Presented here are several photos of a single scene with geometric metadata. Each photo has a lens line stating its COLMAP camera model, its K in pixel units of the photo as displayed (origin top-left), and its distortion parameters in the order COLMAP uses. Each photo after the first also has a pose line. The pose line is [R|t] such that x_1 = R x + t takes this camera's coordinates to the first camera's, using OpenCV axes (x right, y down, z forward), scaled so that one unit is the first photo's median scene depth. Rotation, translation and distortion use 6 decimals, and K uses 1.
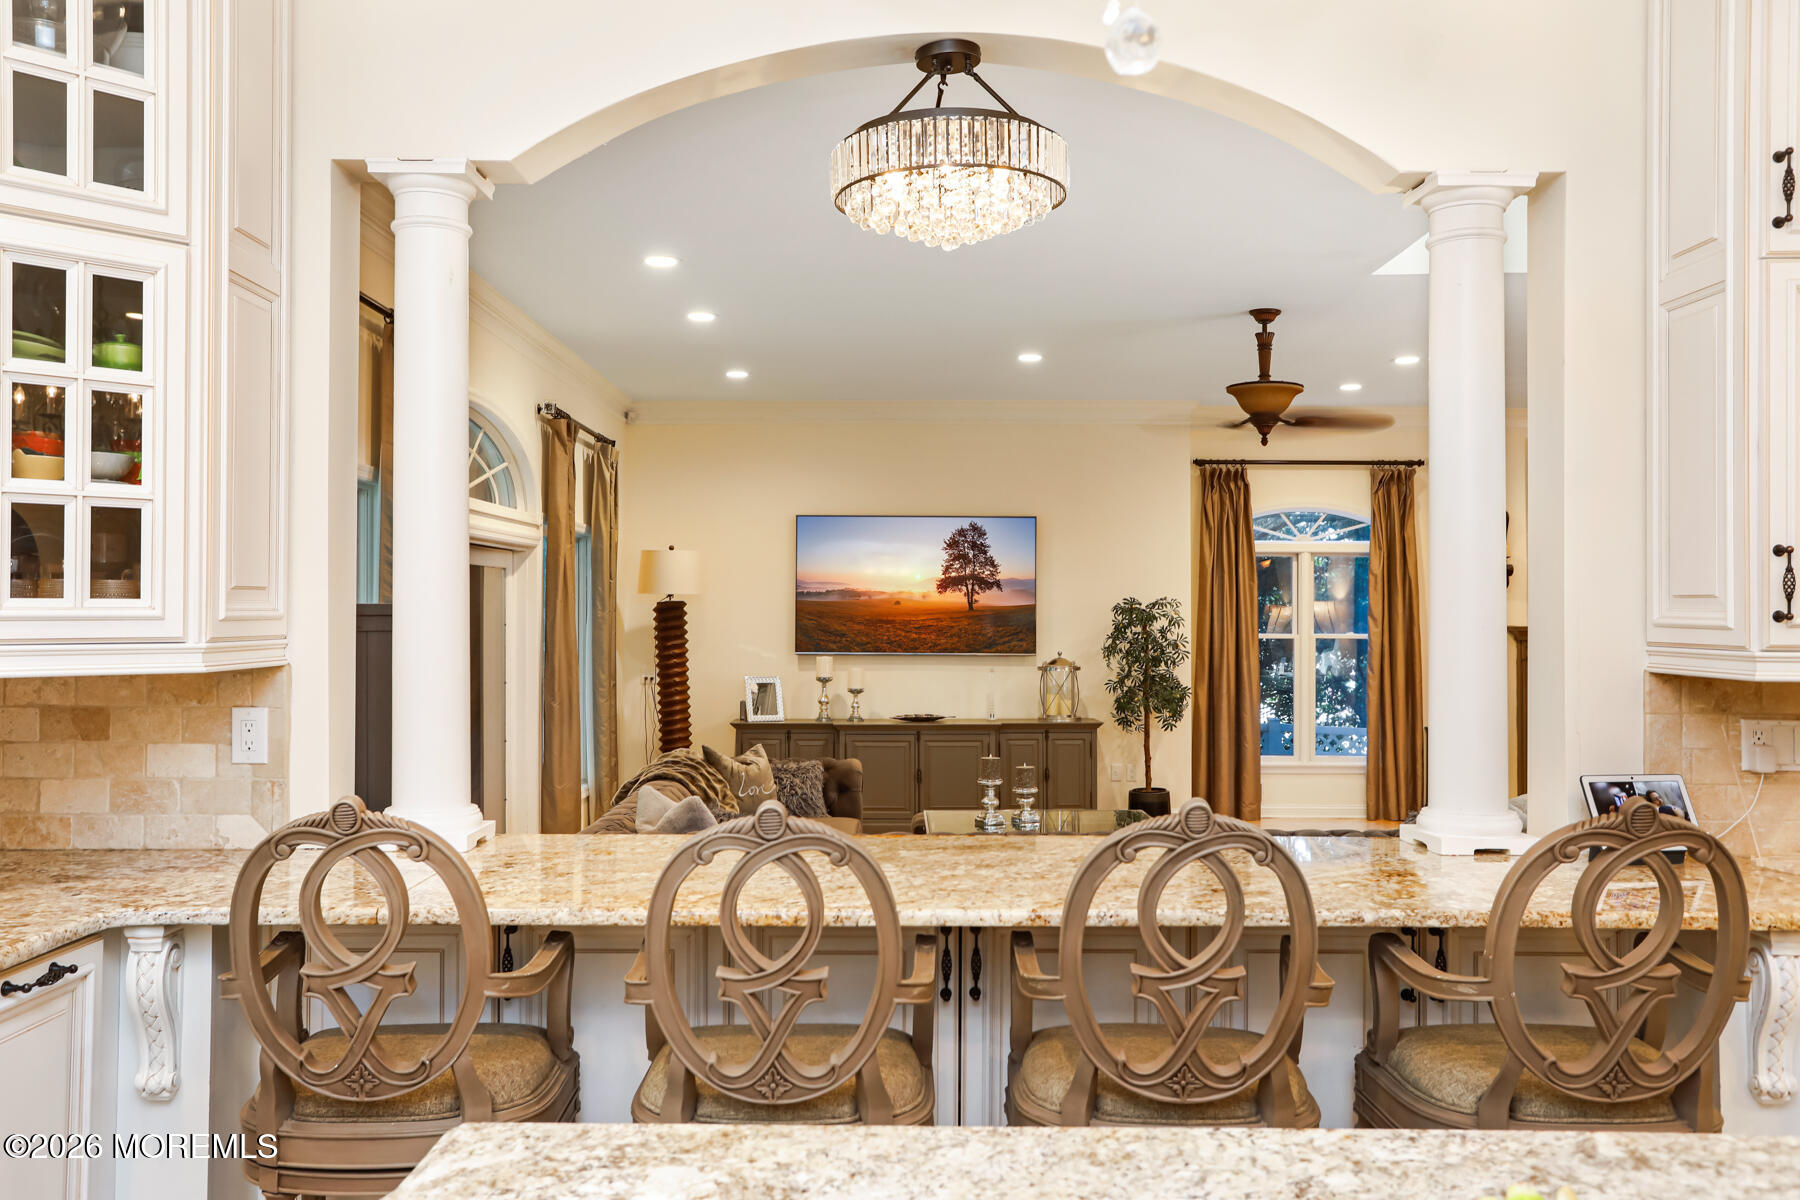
lens RADIAL K [[1487.7, 0, 873.9], [0, 1487.7, 601.6], [0, 0, 1]] dist [0.000006, -0.001033]
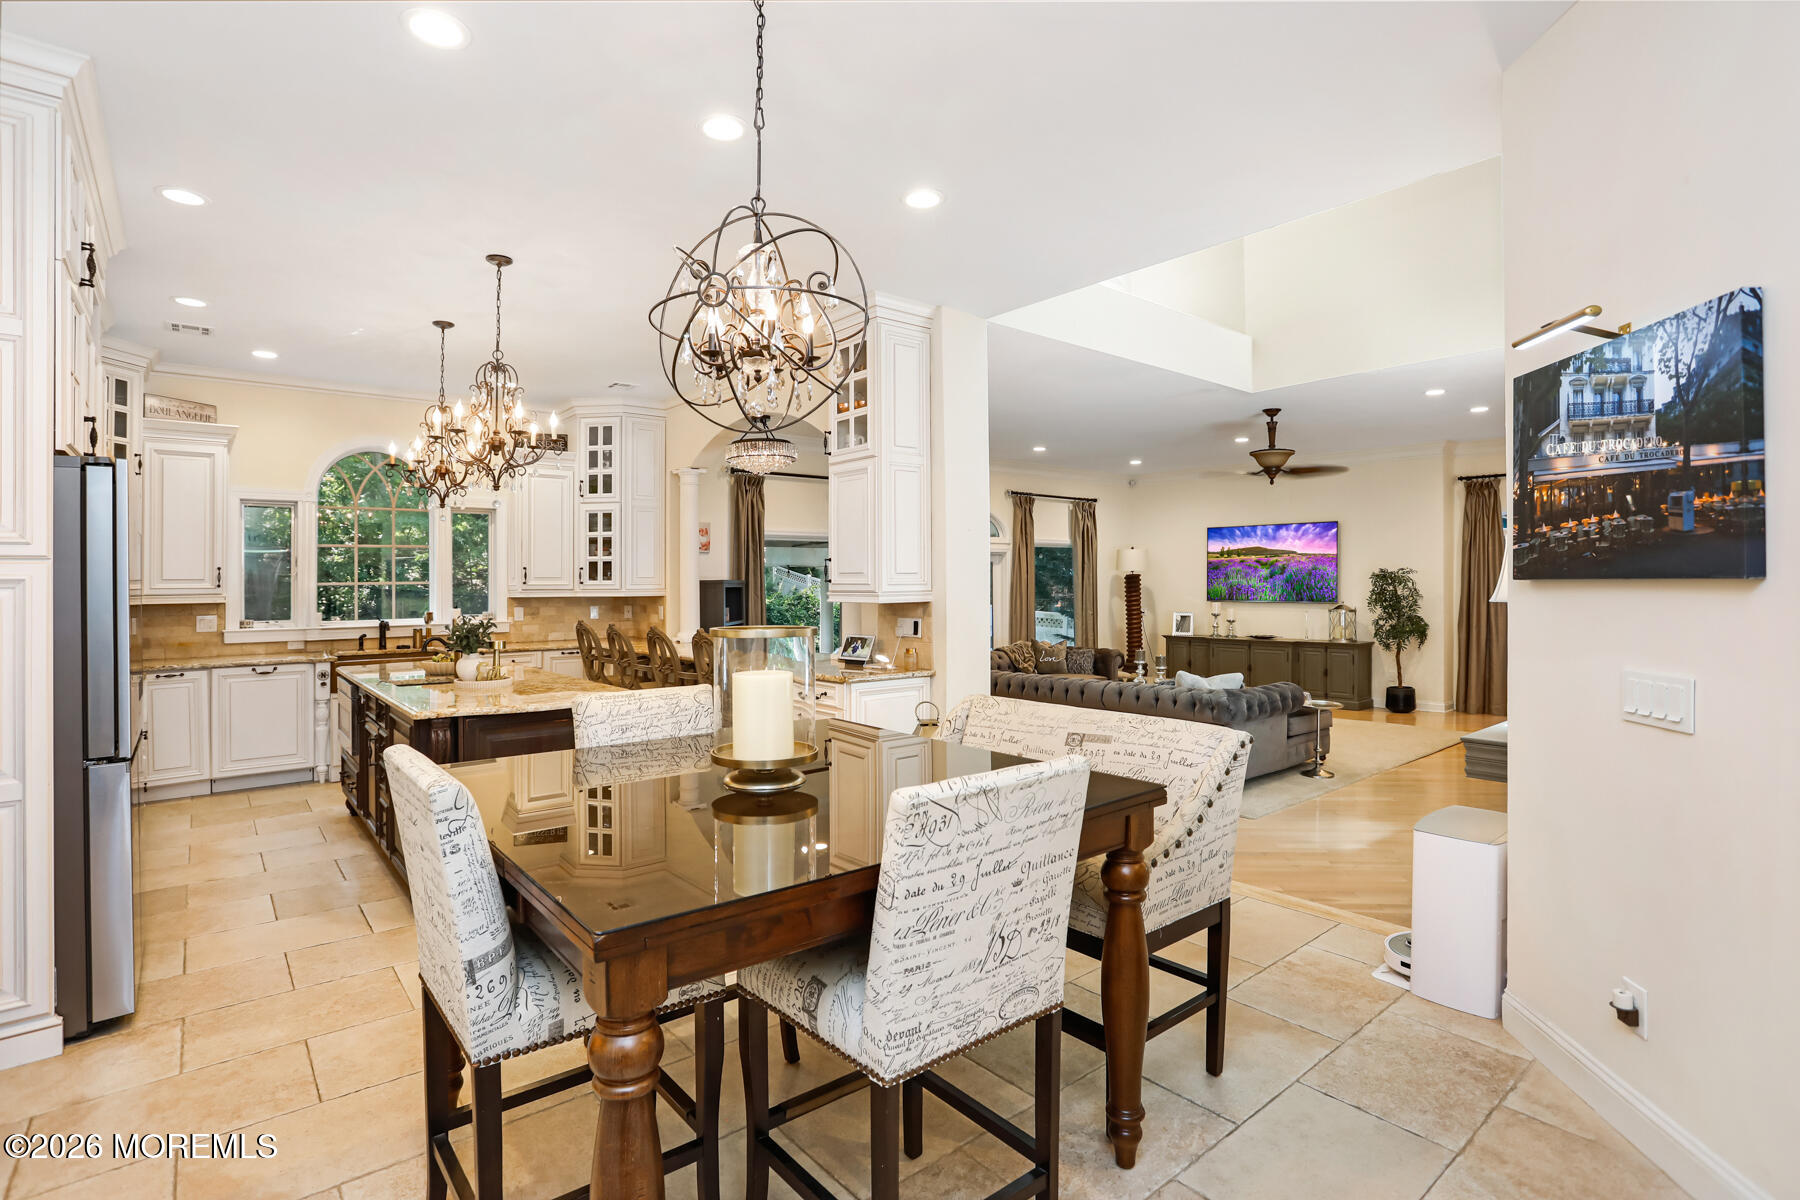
lens RADIAL K [[860.0, 0, 882.7], [0, 860.0, 595.2], [0, 0, 1]] dist [-0.039703, 0.000465]
pose [[0.630259, 0.005800, -0.776364, 0.551854], [0.013995, 0.999725, 0.018830, 0.001633], [0.776259, -0.022733, 0.630004, -0.011342]]
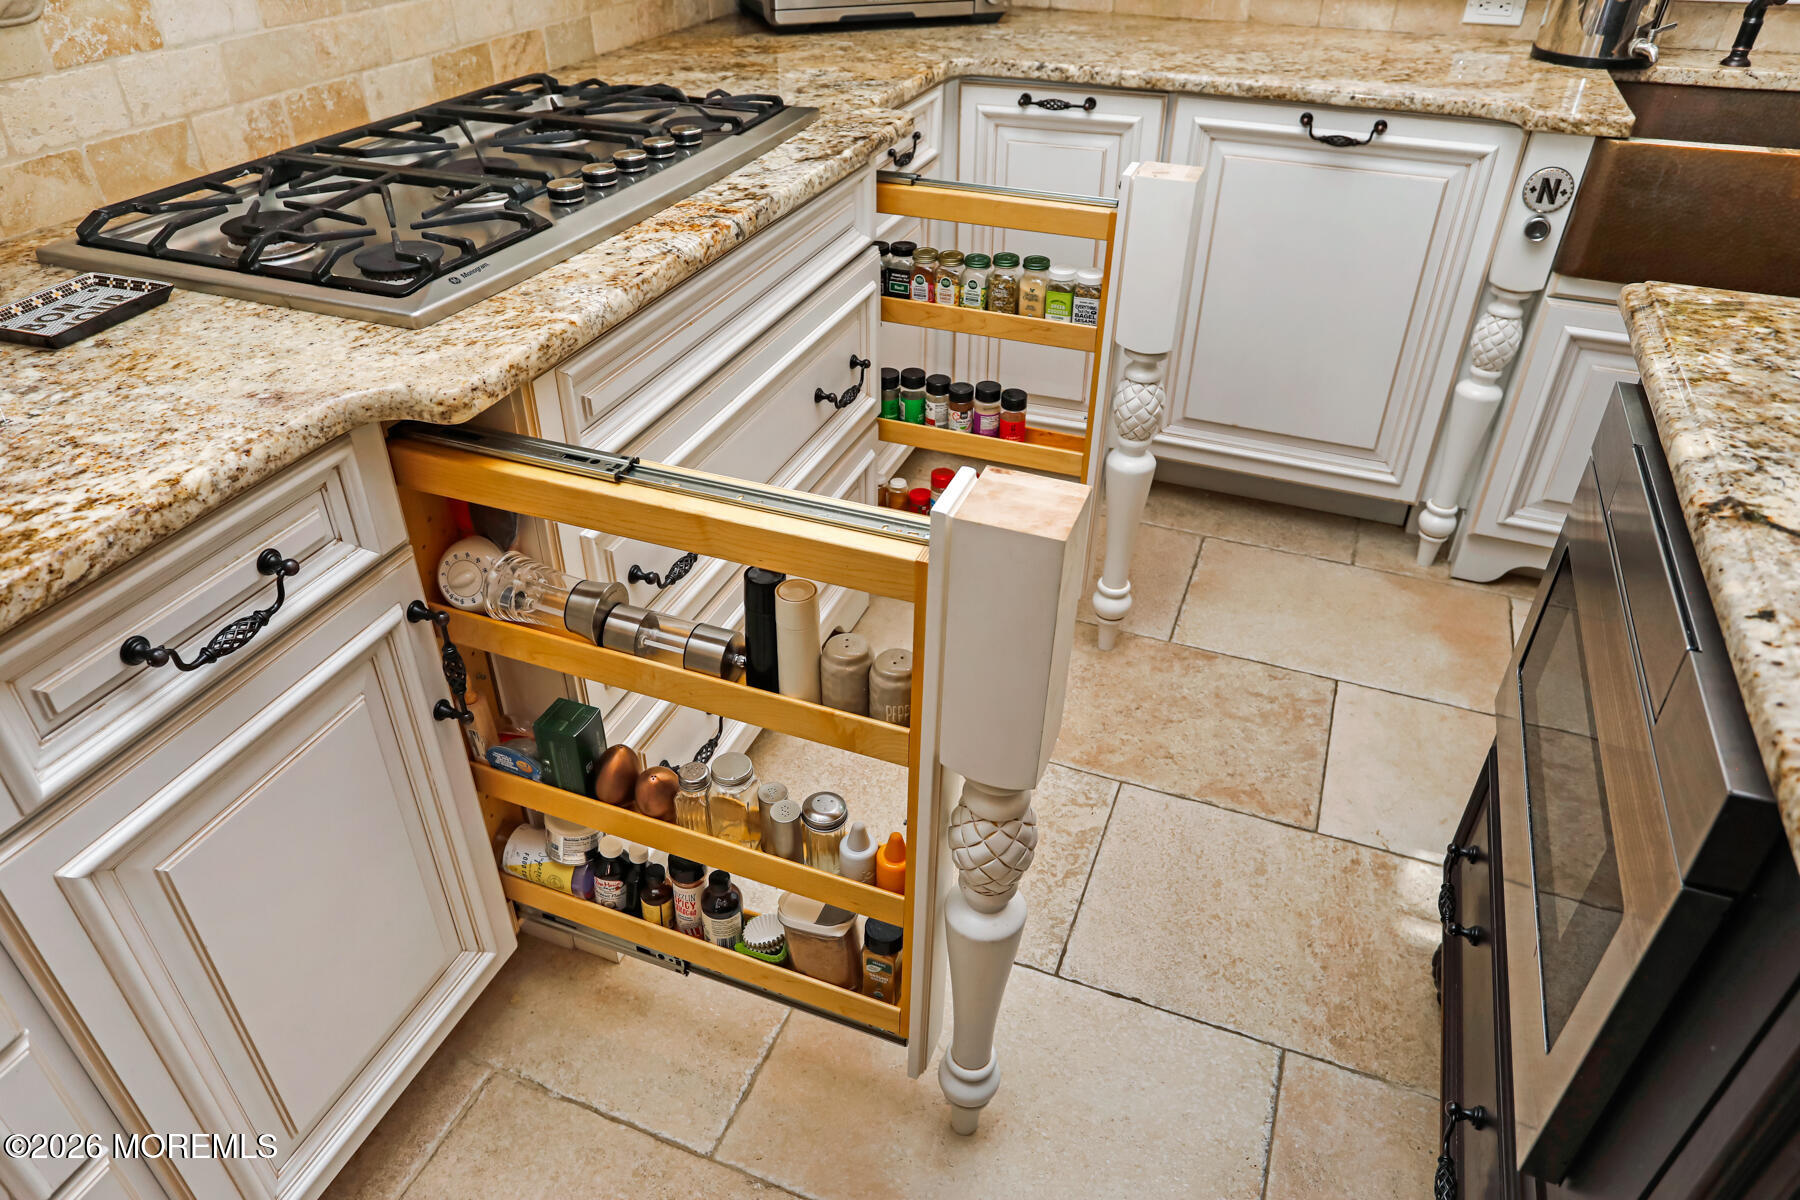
lens RADIAL K [[1178.9, 0, 900.0], [0, 1178.9, 600.0], [0, 0, 1]] dist [-0.009872, -0.001108]
pose [[-0.377416, 0.523929, -0.763580, 0.092852], [0.003663, 0.825400, 0.564536, 0.009190], [0.926036, 0.210269, -0.313438, 0.029723]]
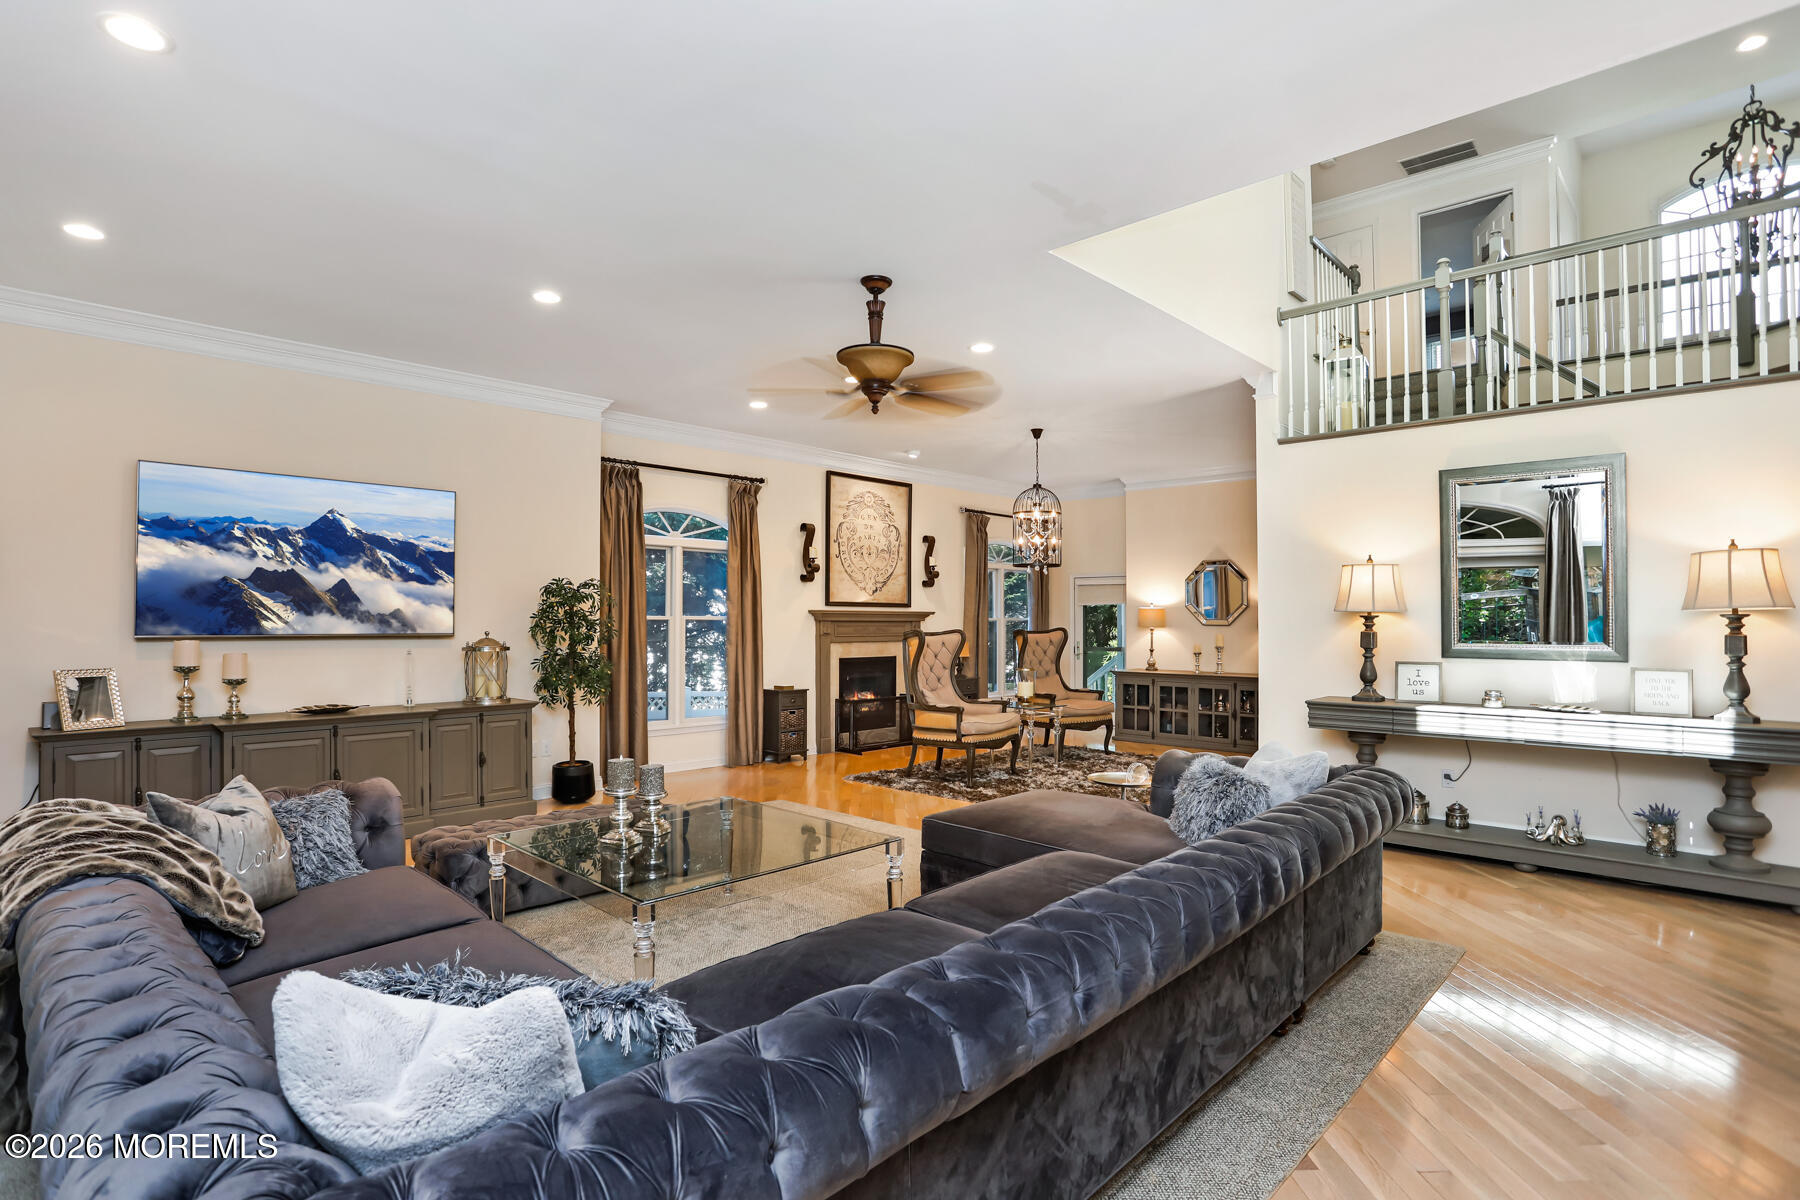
lens RADIAL K [[900.2, 0, 923.1], [0, 900.2, 616.7], [0, 0, 1]] dist [-0.042318, 0.000764]
pose [[0.676711, 0.003533, 0.736240, -0.111339], [-0.008488, 0.999959, 0.003003, 0.020045], [-0.736200, -0.008281, 0.676714, 0.403940]]
